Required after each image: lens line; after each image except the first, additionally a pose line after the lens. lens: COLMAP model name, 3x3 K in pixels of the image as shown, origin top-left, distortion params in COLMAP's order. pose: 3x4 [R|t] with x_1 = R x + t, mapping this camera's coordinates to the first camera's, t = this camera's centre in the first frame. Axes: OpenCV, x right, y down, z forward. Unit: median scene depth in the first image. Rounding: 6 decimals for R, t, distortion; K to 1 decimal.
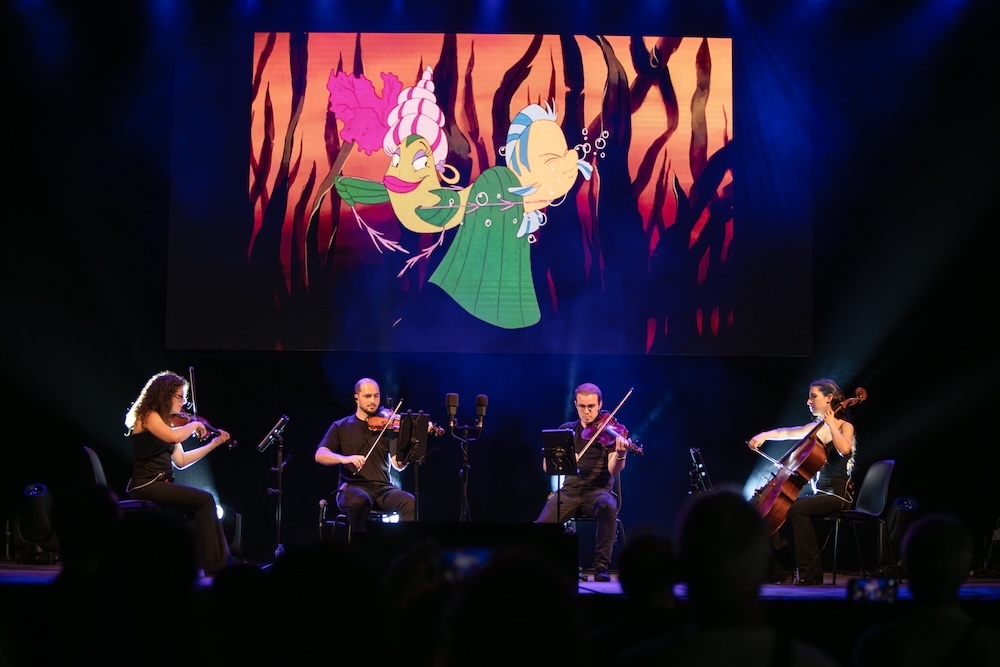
lens RADIAL K [[2001.3, 0, 500.0], [0, 2001.3, 333.5], [0, 0, 1]] dist [-0.047270, -0.225838]
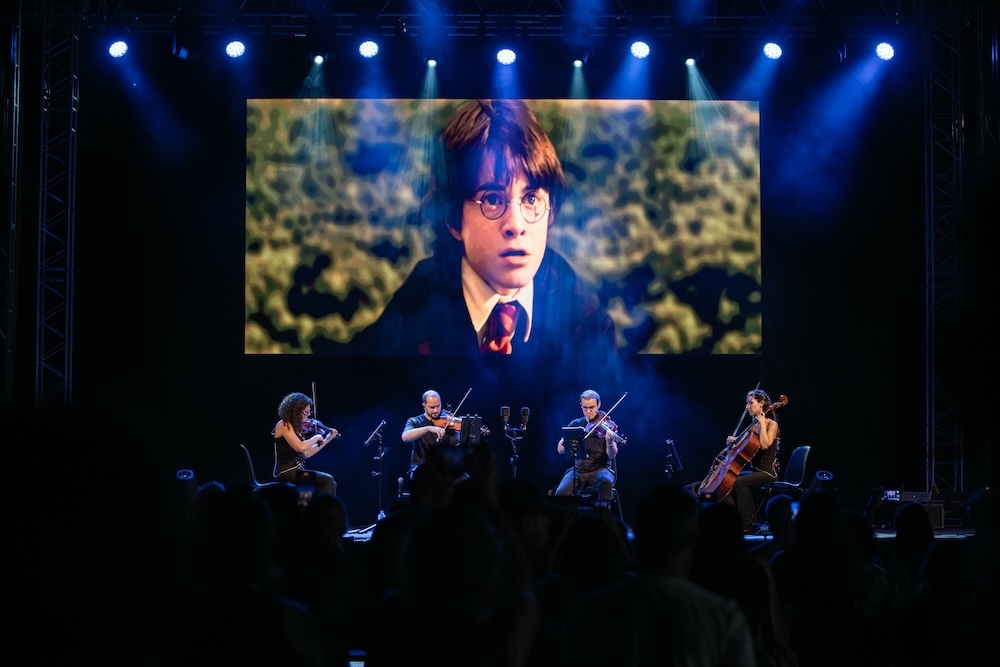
lens RADIAL K [[2232.6, 0, 474.1], [0, 2232.6, 309.5], [0, 0, 1]] dist [0.034896, 0.350844]
pose [[0.999538, -0.014669, 0.026613, -0.083072], [0.014063, 0.999641, 0.022795, -0.073891], [-0.026938, -0.022410, 0.999386, -0.594770]]
